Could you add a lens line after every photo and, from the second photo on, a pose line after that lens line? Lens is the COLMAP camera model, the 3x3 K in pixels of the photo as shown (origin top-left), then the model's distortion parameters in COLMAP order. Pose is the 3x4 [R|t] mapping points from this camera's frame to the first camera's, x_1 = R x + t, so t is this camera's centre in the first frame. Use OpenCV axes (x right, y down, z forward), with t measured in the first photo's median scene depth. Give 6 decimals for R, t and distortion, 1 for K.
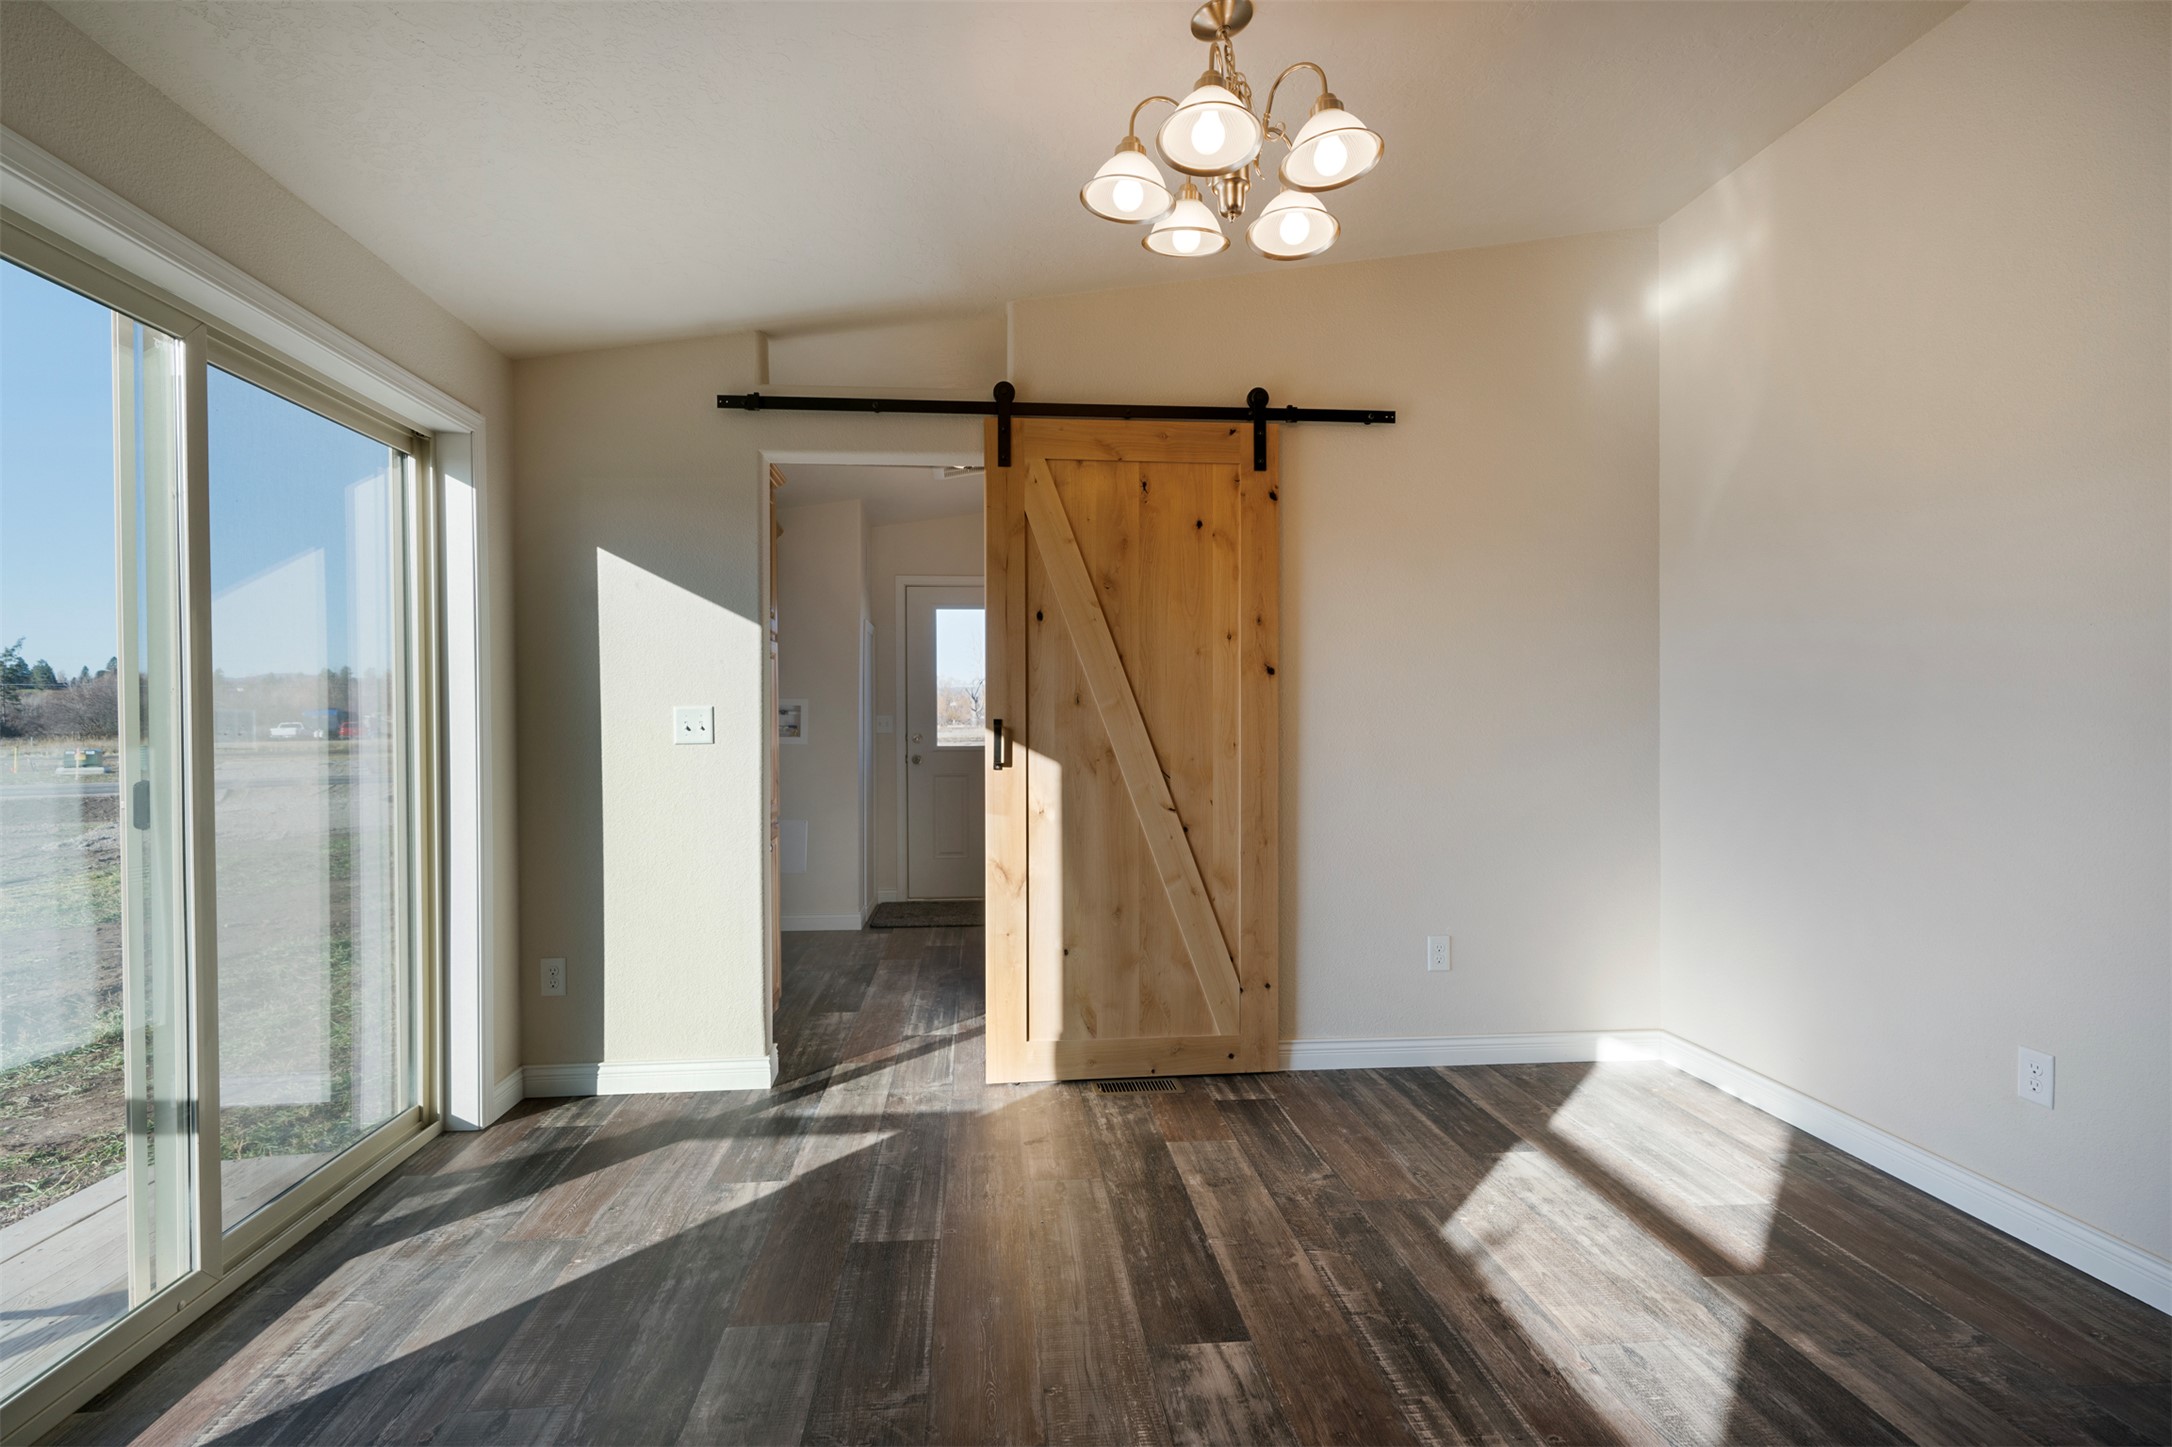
lens RADIAL K [[1018.9, 0, 1086.0], [0, 1018.9, 723.5], [0, 0, 1]] dist [0.006987, 0.000099]
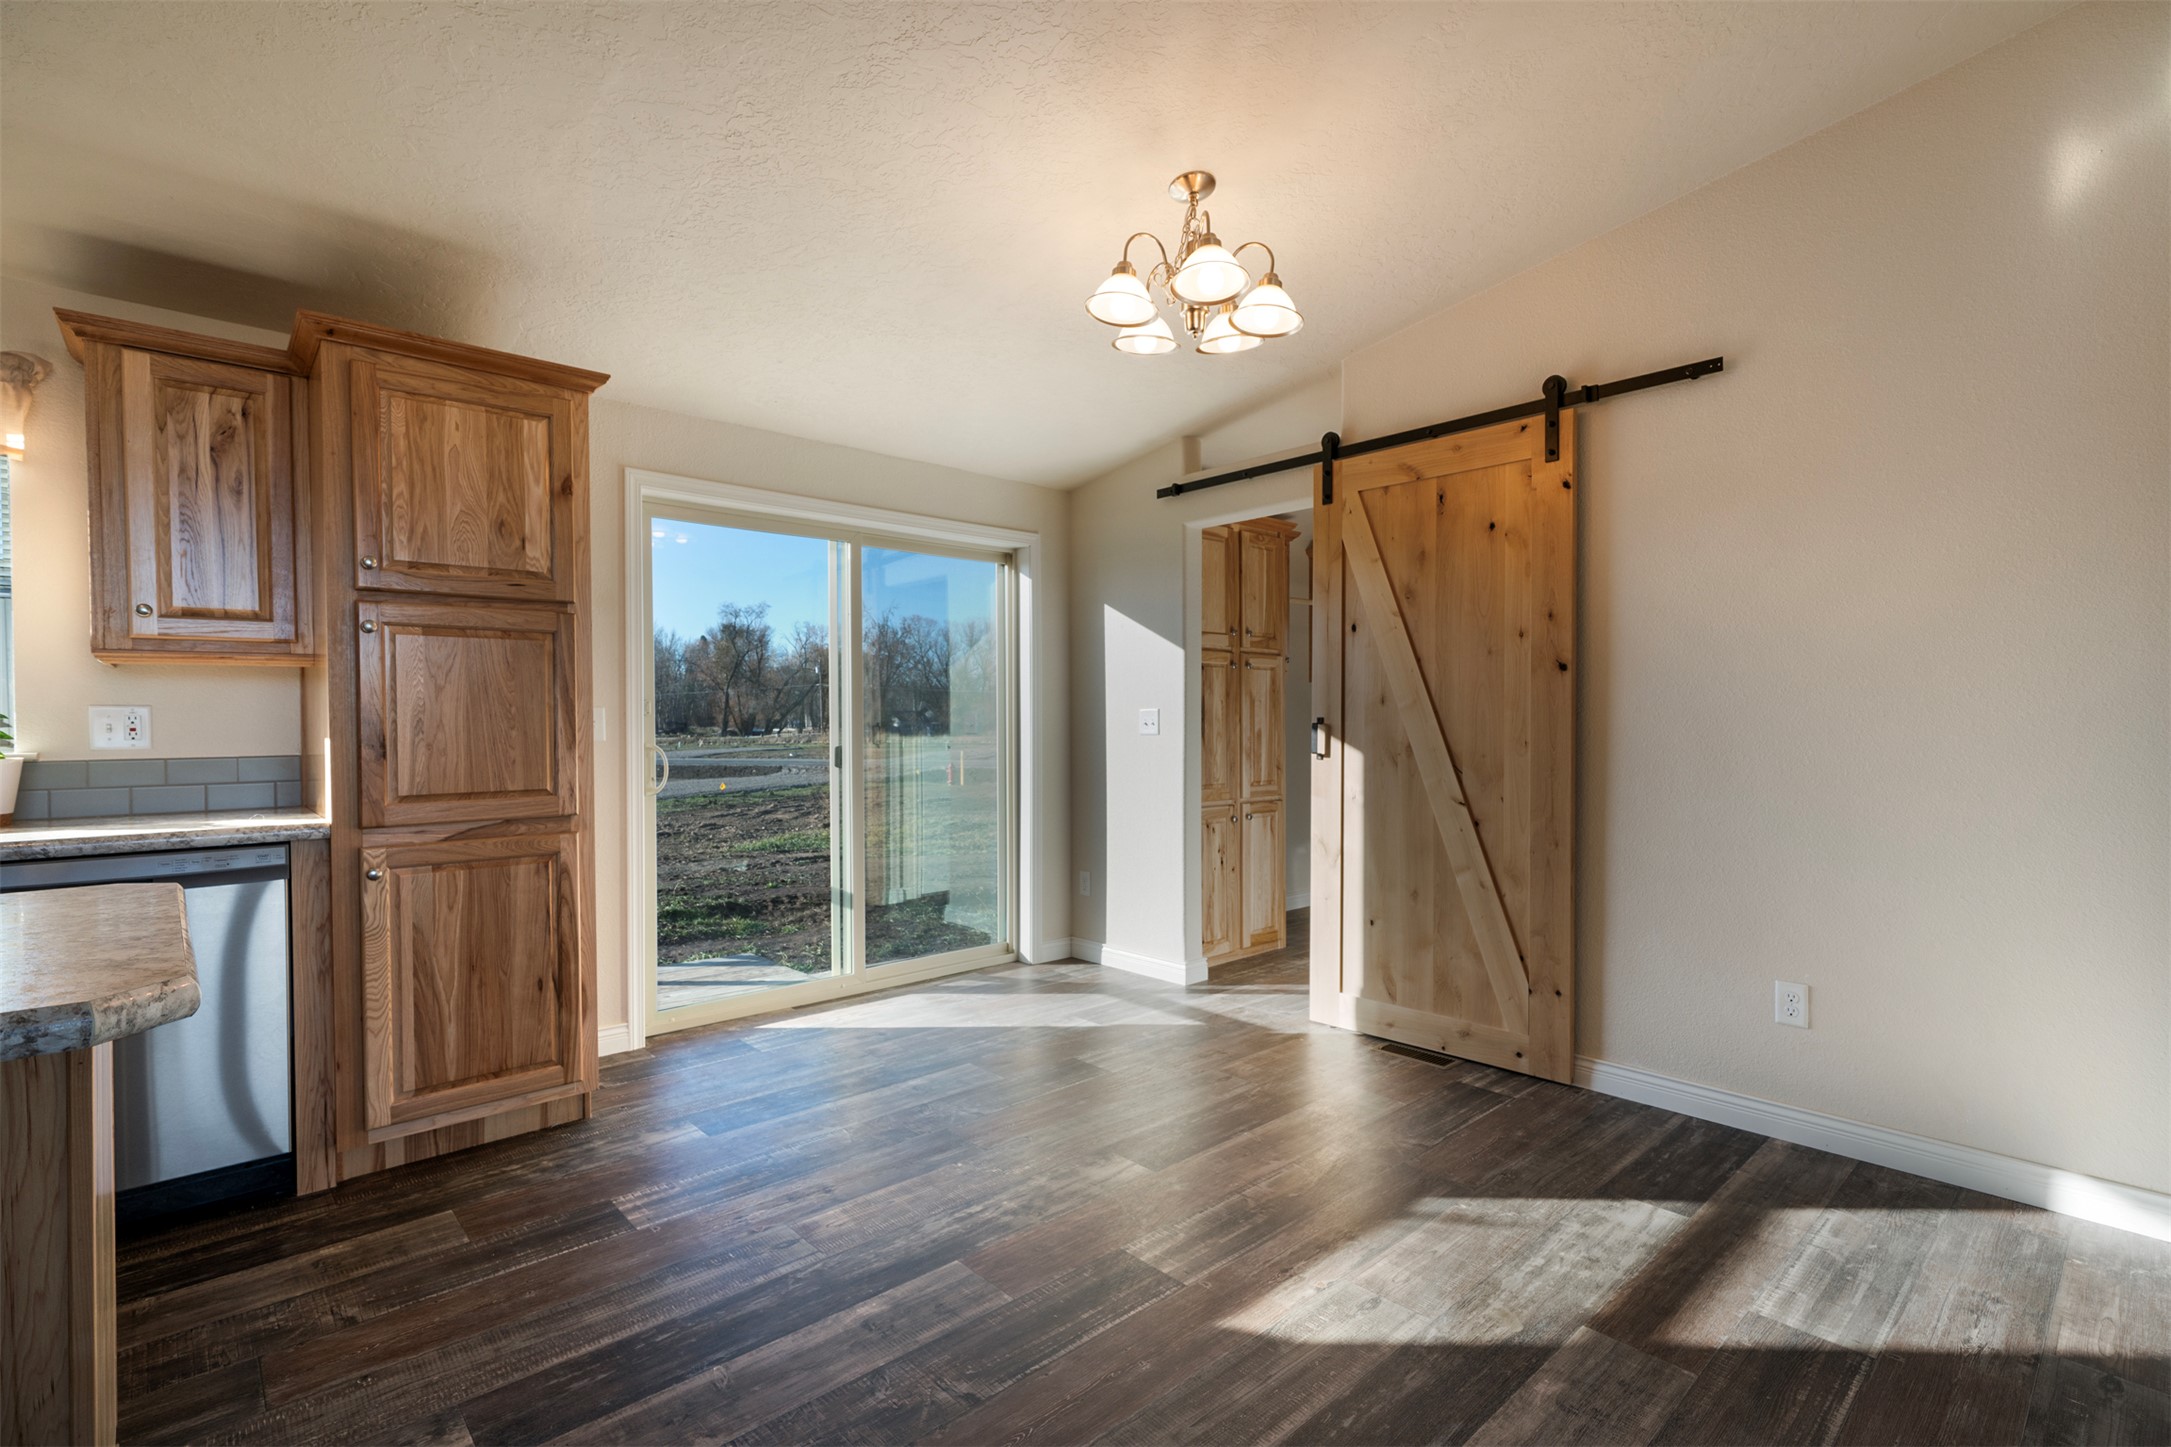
lens RADIAL K [[1018.4, 0, 1085.5], [0, 1018.4, 723.5], [0, 0, 1]] dist [0.006987, 0.000099]
pose [[0.602171, 0.004179, -0.798356, 0.694282], [-0.003899, 0.999990, 0.002293, 0.001336], [0.798358, 0.001732, 0.602181, 0.060754]]
